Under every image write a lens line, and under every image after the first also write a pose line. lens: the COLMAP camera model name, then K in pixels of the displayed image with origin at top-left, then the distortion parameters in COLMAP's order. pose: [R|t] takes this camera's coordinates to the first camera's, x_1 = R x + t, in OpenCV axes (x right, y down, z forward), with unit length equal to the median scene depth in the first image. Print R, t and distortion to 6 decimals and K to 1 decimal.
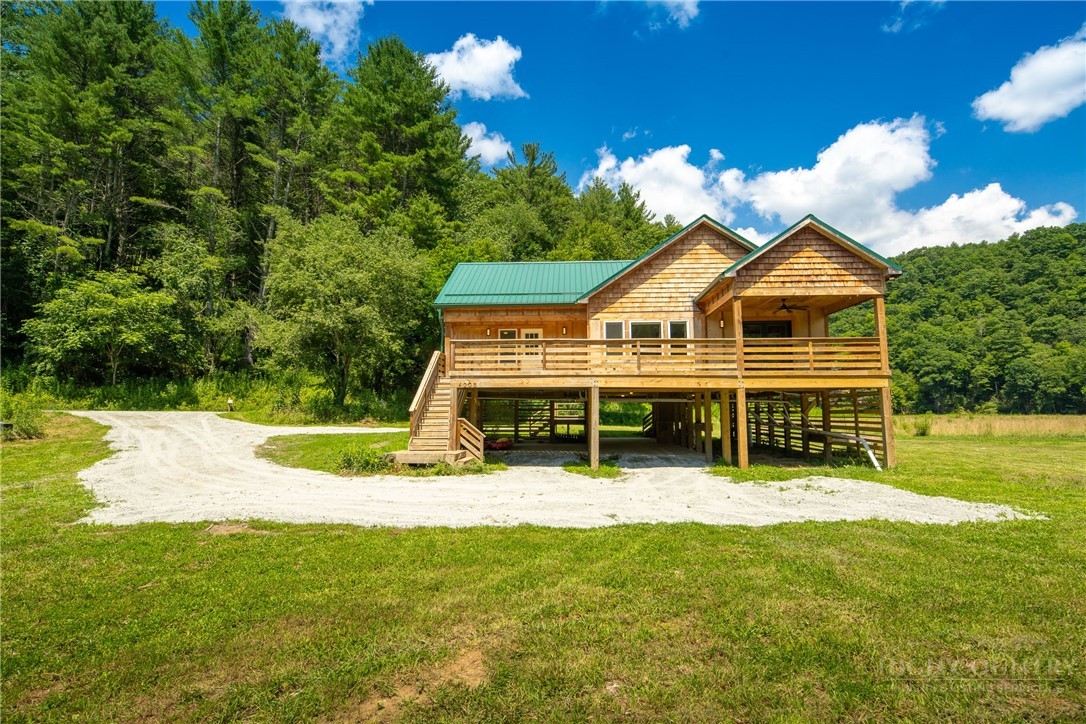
lens RADIAL K [[525.6, 0, 541.4], [0, 525.6, 364.6], [0, 0, 1]] dist [-0.004223, 0.001010]
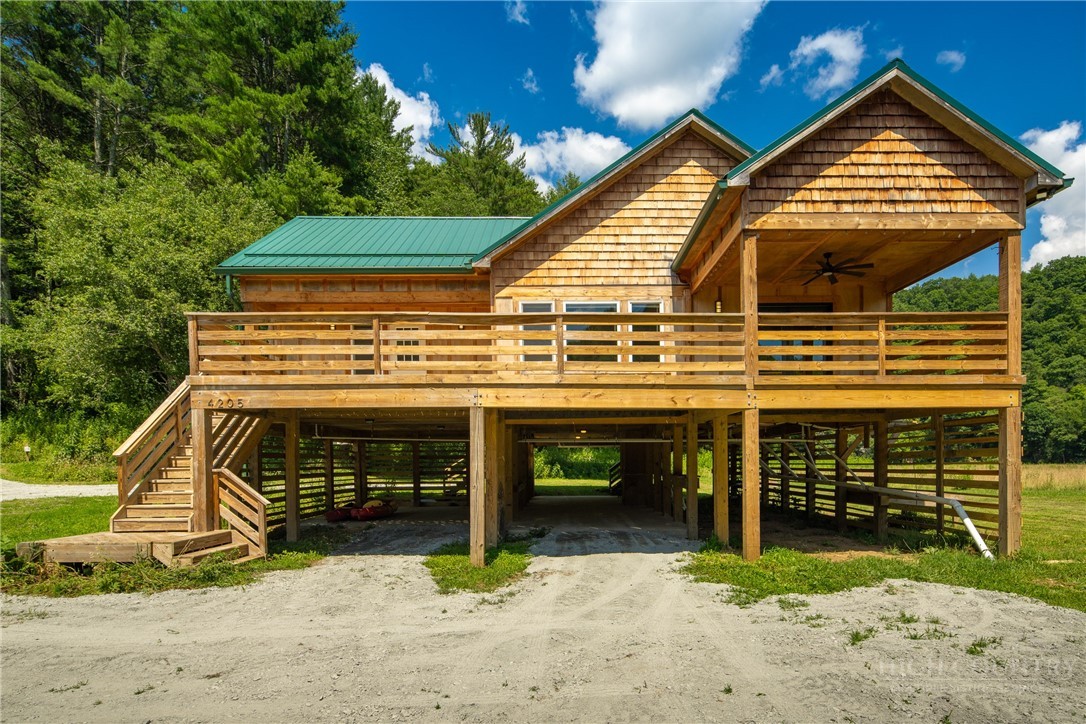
lens RADIAL K [[554.6, 0, 575.0], [0, 554.6, 460.3], [0, 0, 1]] dist [0.010952, -0.000411]
pose [[0.996558, -0.004701, 0.082762, 0.129916], [-0.002117, 0.996622, 0.082098, 0.042251], [-0.082868, -0.081991, 0.993182, 0.377596]]
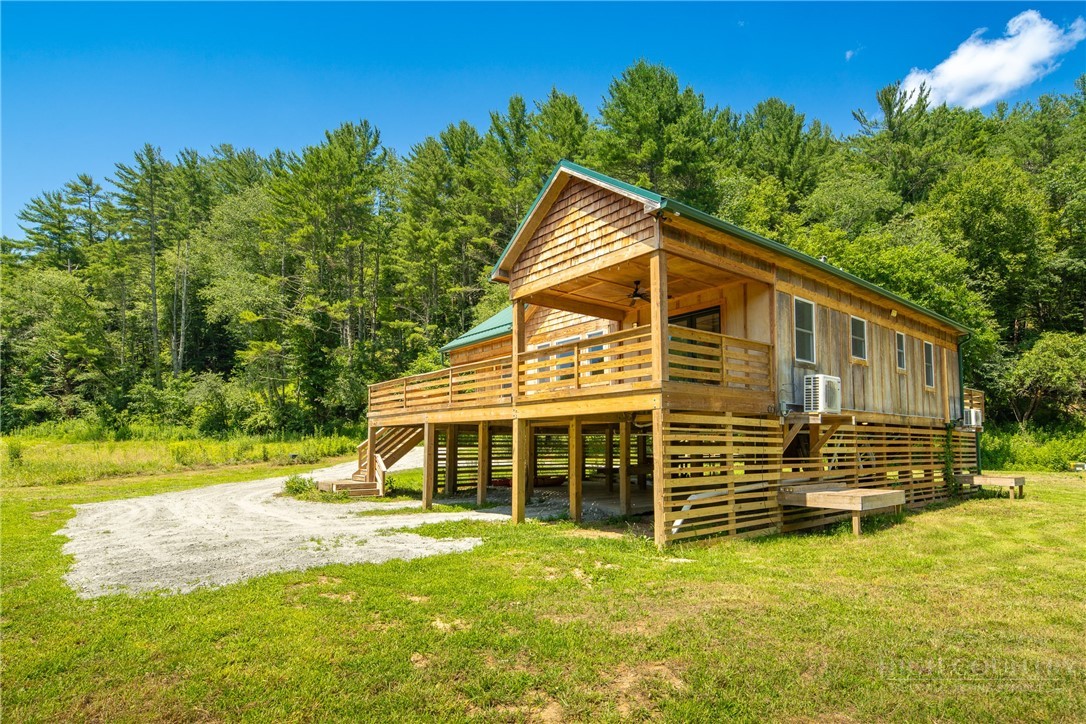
lens RADIAL K [[554.6, 0, 539.7], [0, 554.6, 369.9], [0, 0, 1]] dist [0.010952, -0.000411]
pose [[0.676937, -0.102861, -0.728818, 0.812209], [0.066830, 0.994686, -0.078311, 0.032052], [0.733000, 0.004304, 0.680214, 0.396453]]
